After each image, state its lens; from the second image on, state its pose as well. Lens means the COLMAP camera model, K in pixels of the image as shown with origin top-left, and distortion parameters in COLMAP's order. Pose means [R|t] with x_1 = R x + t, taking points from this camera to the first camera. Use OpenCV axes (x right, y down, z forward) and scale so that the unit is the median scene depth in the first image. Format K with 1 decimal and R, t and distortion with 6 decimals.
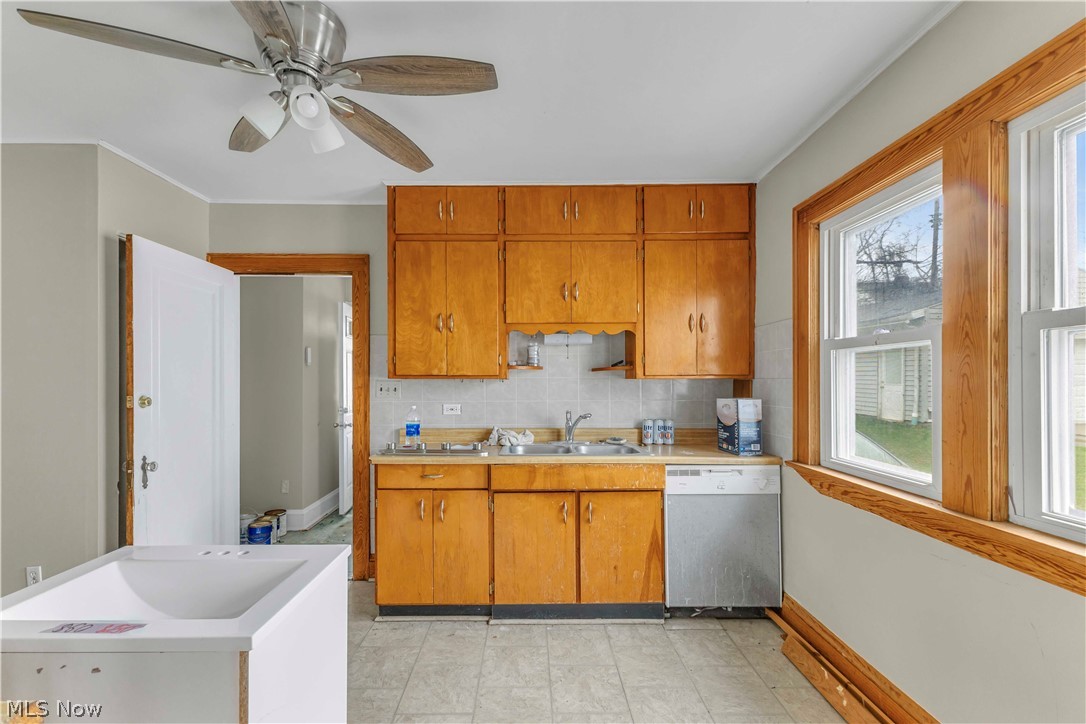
lens RADIAL K [[469.9, 0, 530.2], [0, 469.9, 380.1], [0, 0, 1]] dist [0.006451, -0.001265]
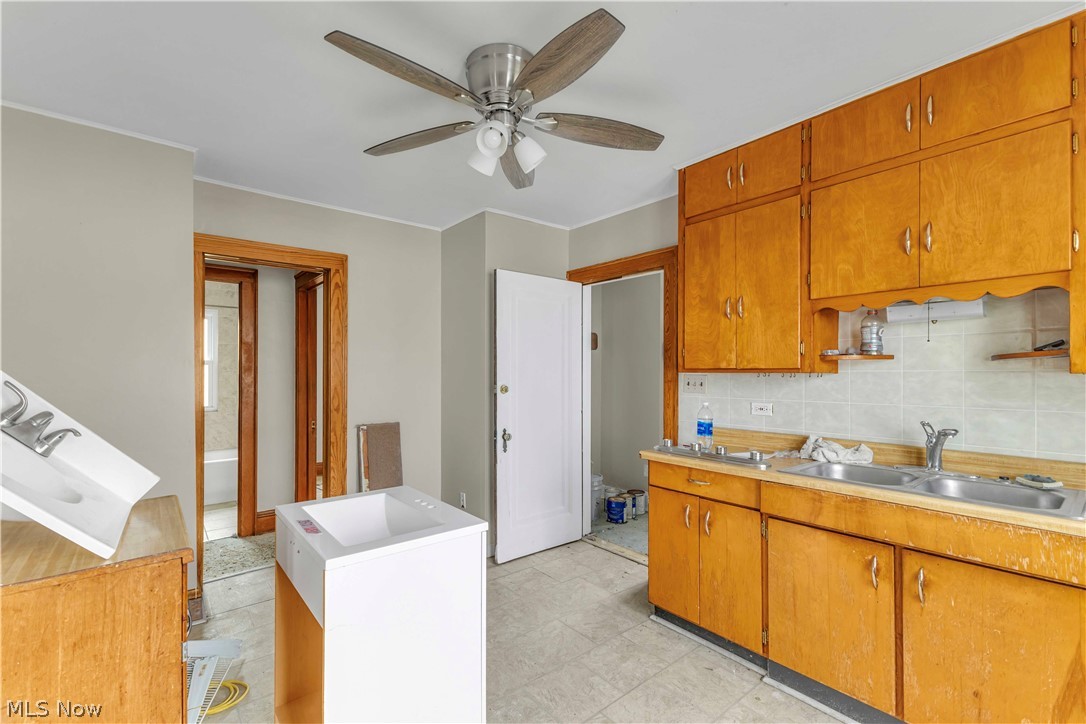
lens RADIAL K [[469.9, 0, 548.1], [0, 469.9, 374.4], [0, 0, 1]] dist [0.006451, -0.001265]
pose [[0.634294, 0.004072, -0.773081, 0.268498], [-0.002750, 0.999992, 0.003011, -0.001328], [0.773087, 0.000216, 0.634300, 0.191224]]
